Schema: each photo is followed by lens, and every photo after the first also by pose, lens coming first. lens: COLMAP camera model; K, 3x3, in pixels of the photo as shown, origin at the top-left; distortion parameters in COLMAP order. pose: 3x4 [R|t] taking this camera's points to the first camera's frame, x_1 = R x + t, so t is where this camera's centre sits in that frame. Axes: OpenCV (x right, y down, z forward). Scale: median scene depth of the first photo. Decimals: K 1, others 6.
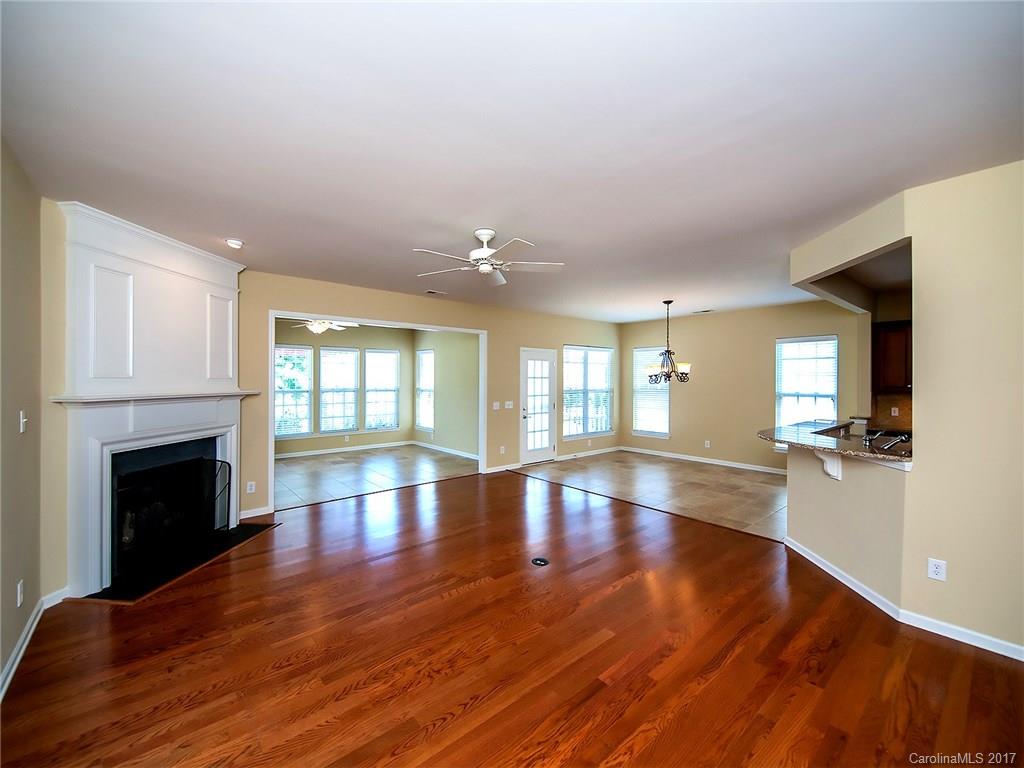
lens RADIAL K [[418.2, 0, 513.2], [0, 418.2, 382.8], [0, 0, 1]] dist [0.008341, -0.003732]
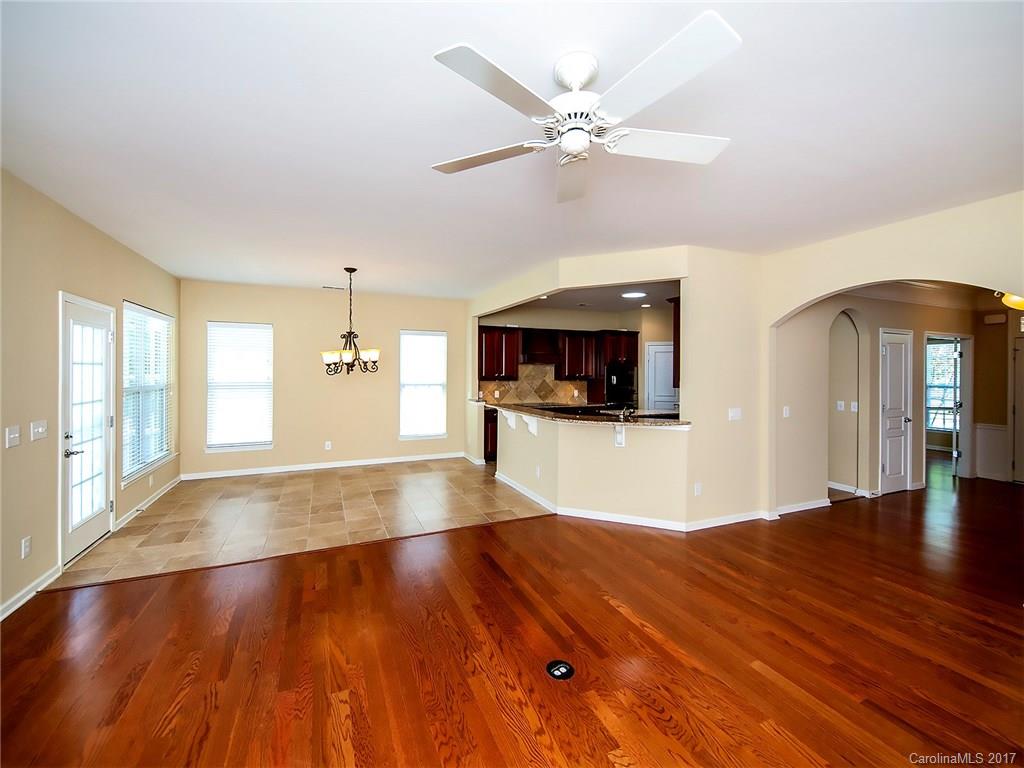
lens RADIAL K [[418.2, 0, 510.4], [0, 418.2, 379.5], [0, 0, 1]] dist [0.008341, -0.003732]
pose [[0.291402, -0.017771, 0.956436, -0.275209], [0.002149, 0.999837, 0.017923, -0.002302], [-0.956598, -0.003167, 0.291393, 0.462731]]
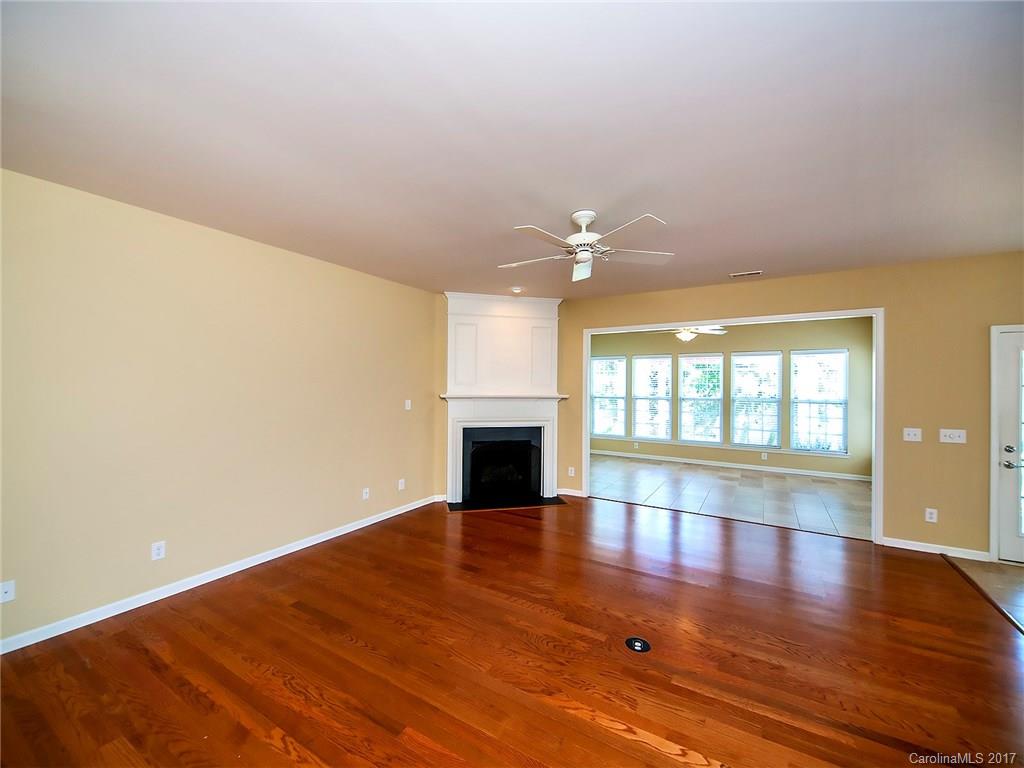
lens RADIAL K [[418.2, 0, 505.9], [0, 418.2, 385.9], [0, 0, 1]] dist [0.008341, -0.003732]
pose [[0.304619, 0.003443, -0.952468, 0.348259], [-0.015718, 0.999875, -0.001413, -0.002836], [0.952344, 0.015402, 0.304636, 0.292176]]
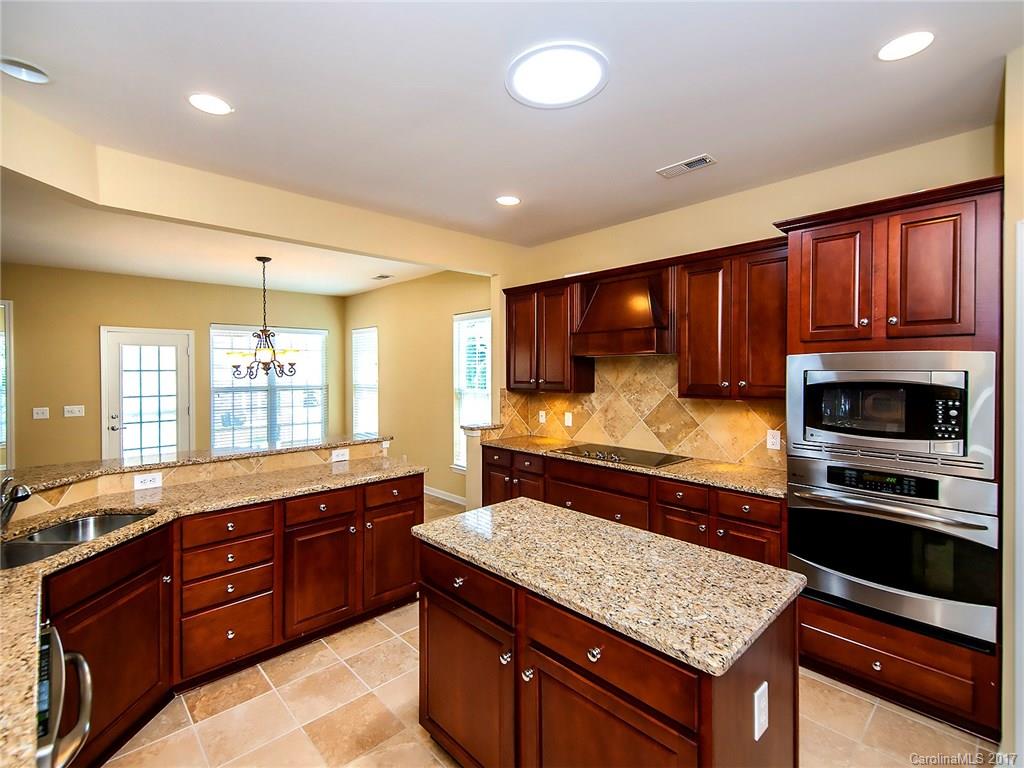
lens RADIAL K [[476.6, 0, 513.1], [0, 476.6, 377.9], [0, 0, 1]] dist [0.003487, 0.000363]
pose [[0.998634, -0.005146, 0.052000, 0.692740], [0.004907, 0.999977, 0.004722, -0.001319], [-0.052023, -0.004460, 0.998636, 0.193896]]
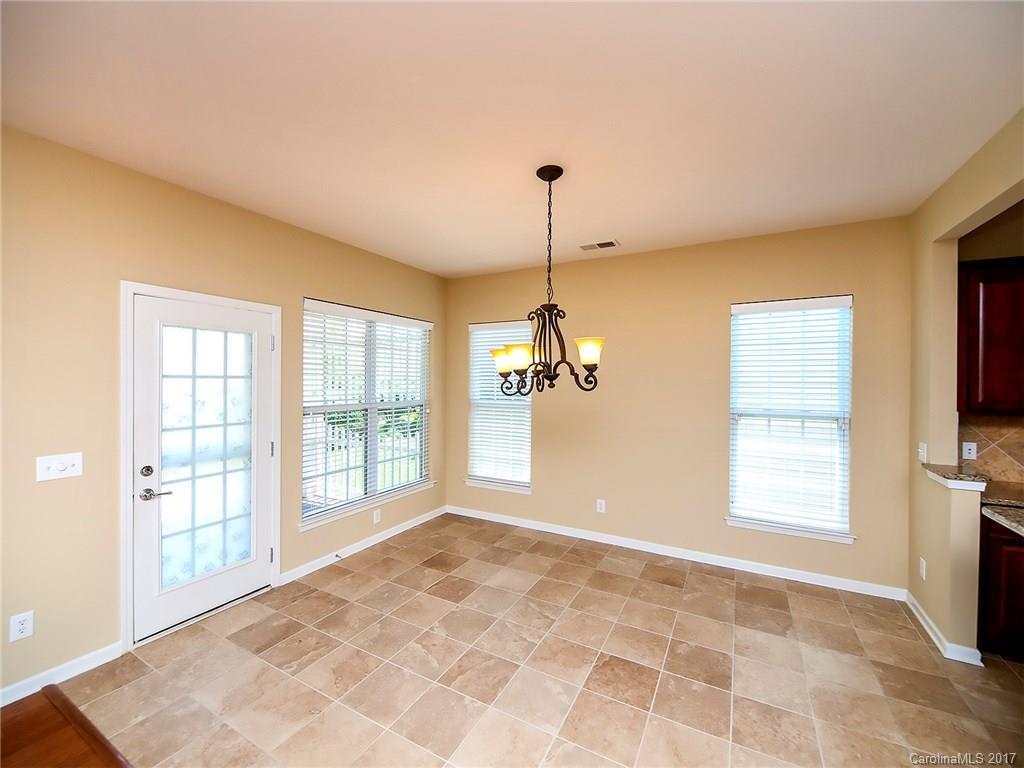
lens RADIAL K [[418.2, 0, 506.6], [0, 418.2, 384.1], [0, 0, 1]] dist [0.008341, -0.003732]
pose [[0.938881, 0.002802, 0.344230, 0.196112], [-0.002468, 0.999996, -0.001409, -0.006921], [-0.344232, 0.000474, 0.938884, 0.631449]]
